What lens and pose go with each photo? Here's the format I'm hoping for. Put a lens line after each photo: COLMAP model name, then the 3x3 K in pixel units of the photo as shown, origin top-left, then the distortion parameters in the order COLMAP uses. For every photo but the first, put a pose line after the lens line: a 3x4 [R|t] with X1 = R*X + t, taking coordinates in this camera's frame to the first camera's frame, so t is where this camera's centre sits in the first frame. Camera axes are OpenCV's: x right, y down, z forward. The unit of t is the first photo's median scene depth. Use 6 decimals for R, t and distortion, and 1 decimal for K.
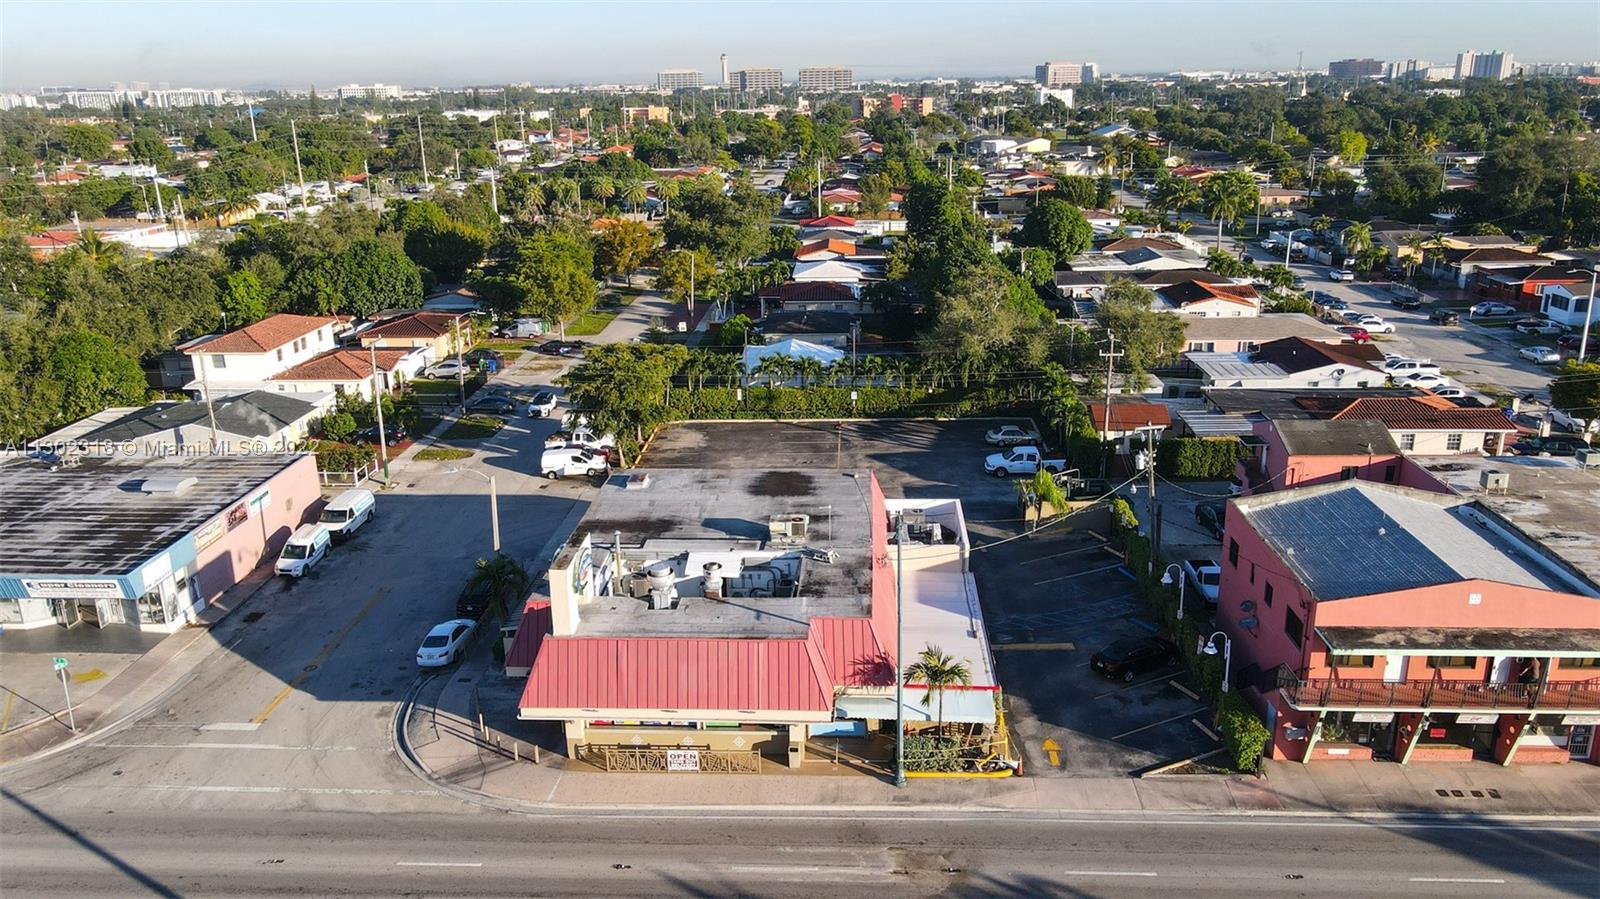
lens RADIAL K [[1186.7, 0, 798.1], [0, 1186.7, 450.6], [0, 0, 1]] dist [-0.000479, 0.036305]
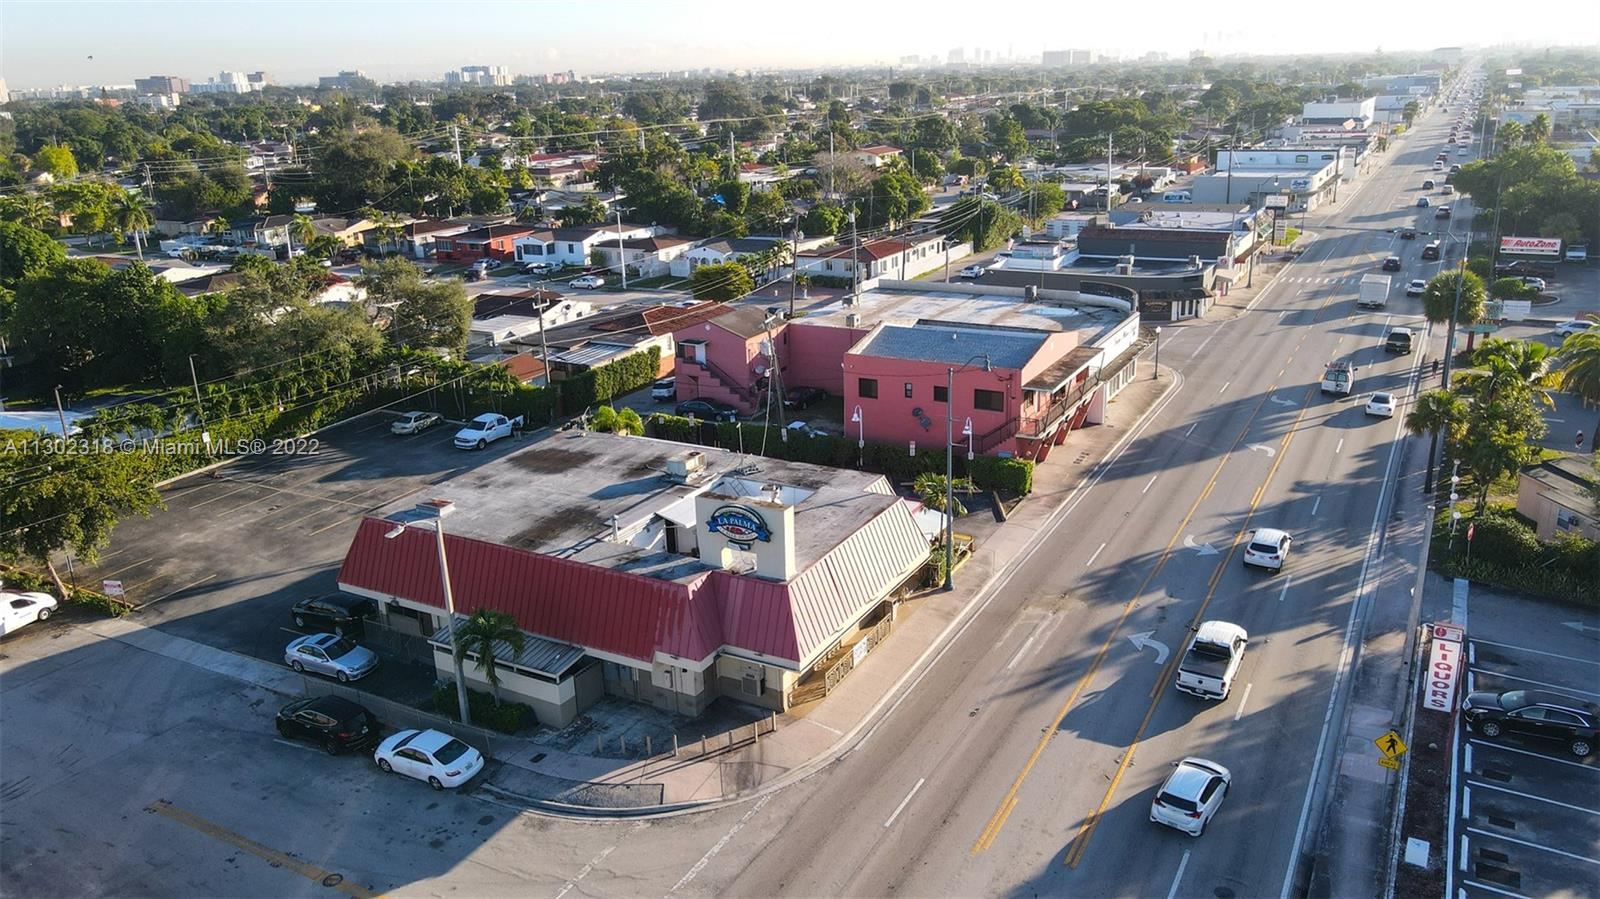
lens RADIAL K [[1186.7, 0, 804.3], [0, 1186.7, 464.1], [0, 0, 1]] dist [-0.000479, 0.036305]
pose [[0.431081, -0.282022, 0.857107, -0.927224], [0.291958, 0.942397, 0.163245, -0.080468], [-0.853774, 0.179867, 0.488588, 0.465057]]
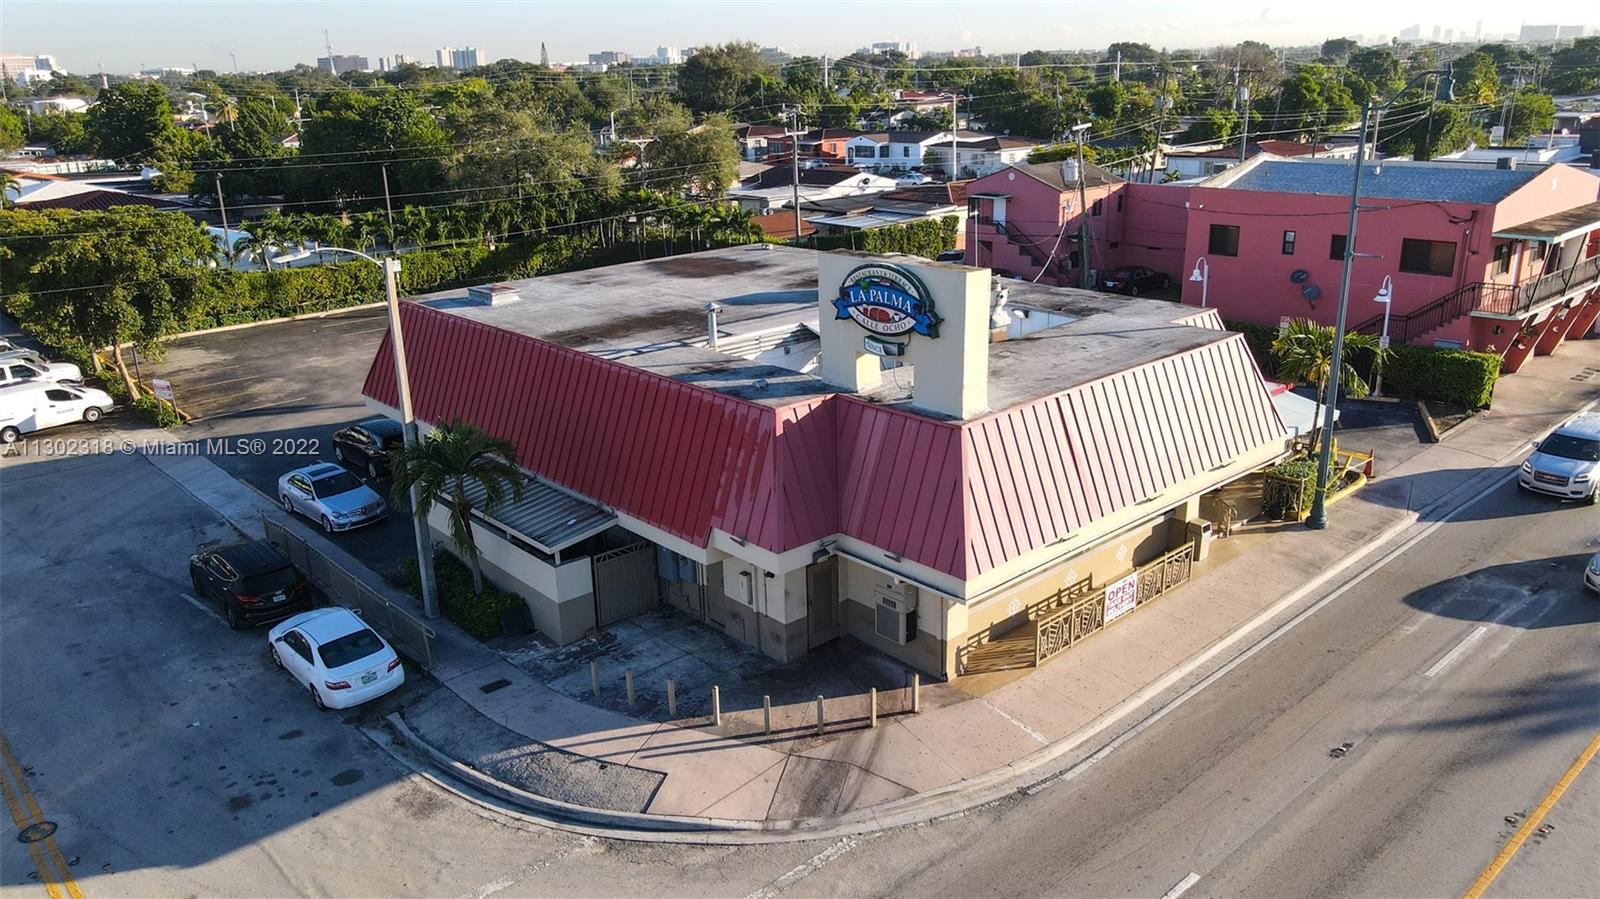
lens RADIAL K [[1186.7, 0, 803.0], [0, 1186.7, 441.2], [0, 0, 1]] dist [-0.000479, 0.036305]
pose [[0.698983, -0.214221, 0.682299, -0.542575], [0.224247, 0.971617, 0.075328, 0.104687], [-0.679070, 0.100351, 0.727182, 0.644052]]
